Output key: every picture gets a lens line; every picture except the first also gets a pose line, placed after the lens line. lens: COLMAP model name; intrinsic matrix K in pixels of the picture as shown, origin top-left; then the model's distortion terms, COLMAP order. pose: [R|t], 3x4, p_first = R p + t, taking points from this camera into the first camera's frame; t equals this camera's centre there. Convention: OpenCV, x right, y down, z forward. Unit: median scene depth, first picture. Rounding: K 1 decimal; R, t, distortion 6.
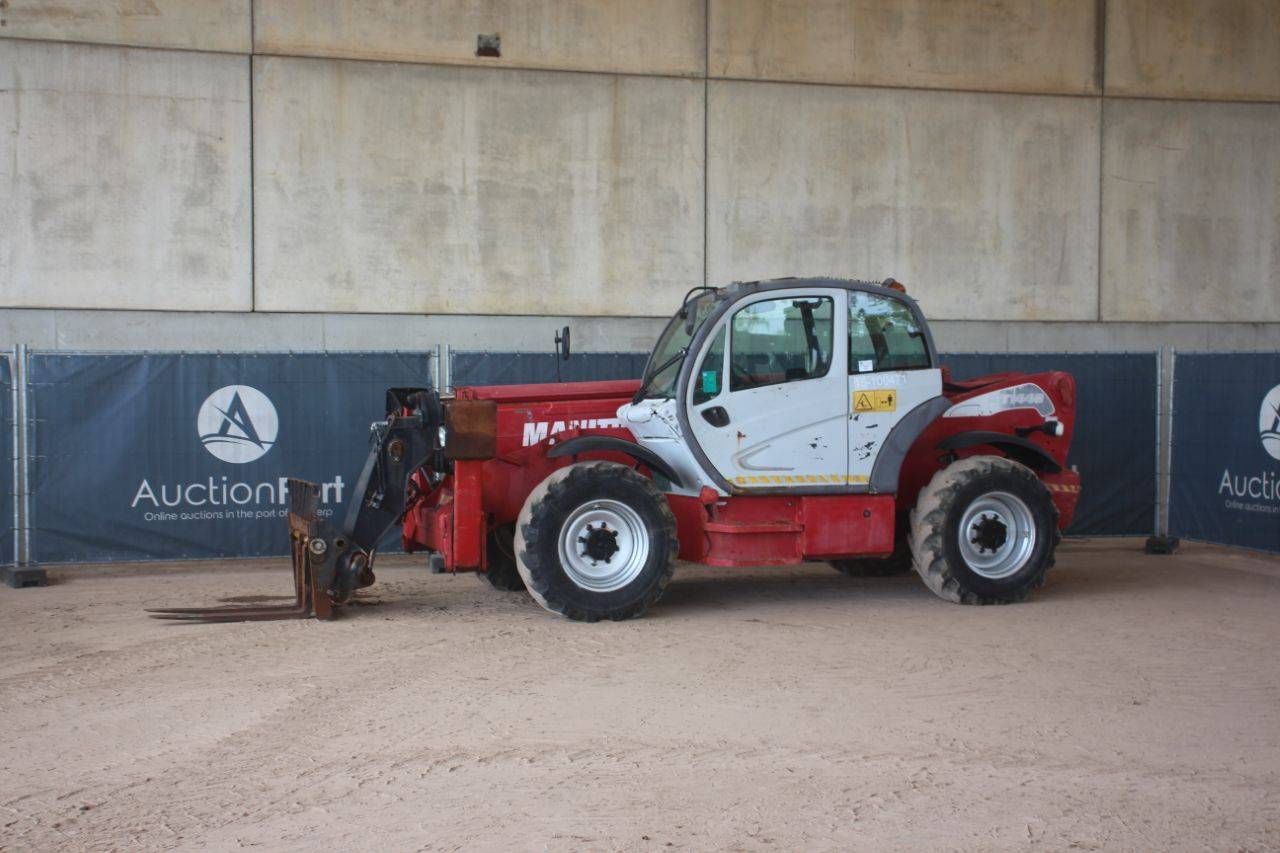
lens RADIAL K [[1981.4, 0, 627.9], [0, 1981.4, 443.8], [0, 0, 1]] dist [0.117215, 0.178122]
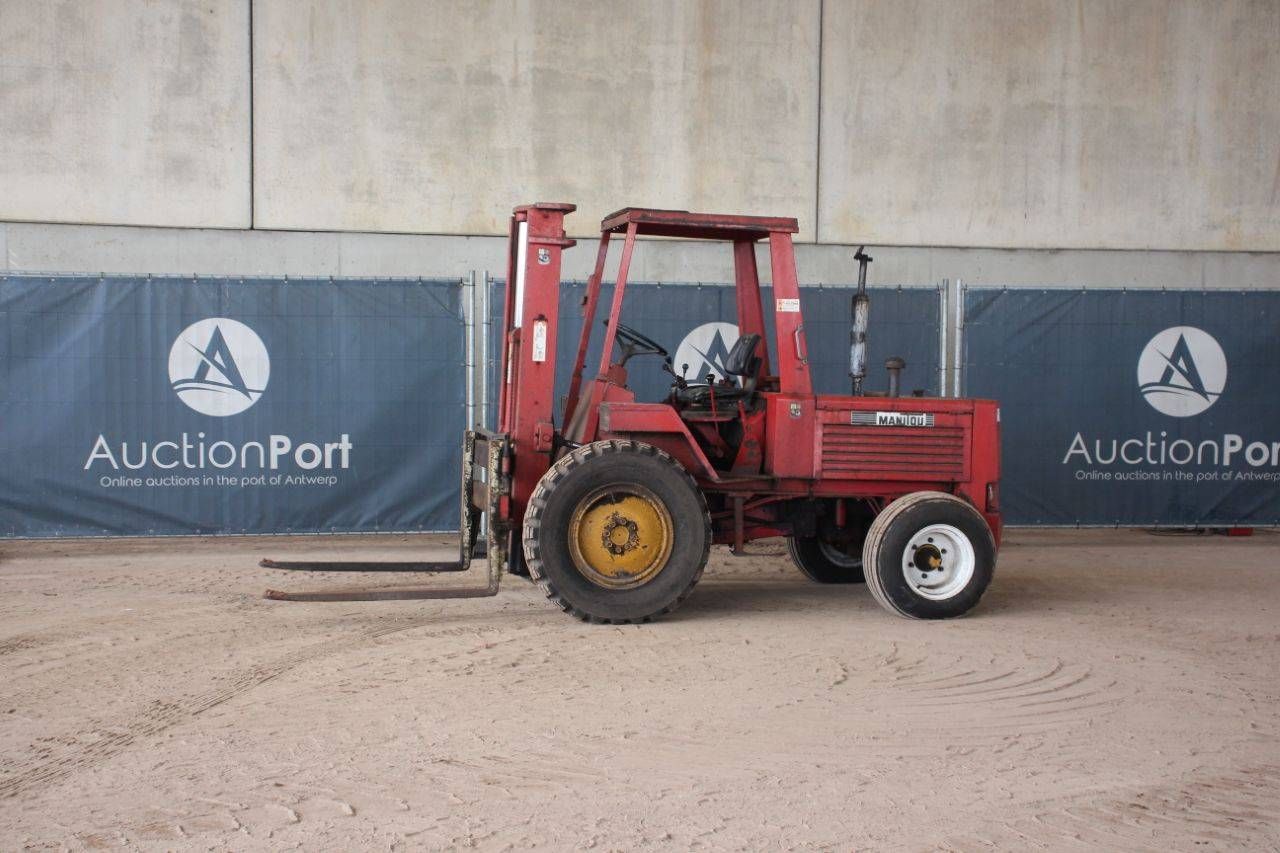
lens RADIAL K [[1981.4, 0, 627.9], [0, 1981.4, 443.8], [0, 0, 1]] dist [0.117215, 0.178122]
pose [[0.997419, 0.015471, -0.070115, 0.021535], [-0.014199, 0.999726, 0.018605, 0.003327], [0.070384, -0.017562, 0.997365, 0.205192]]
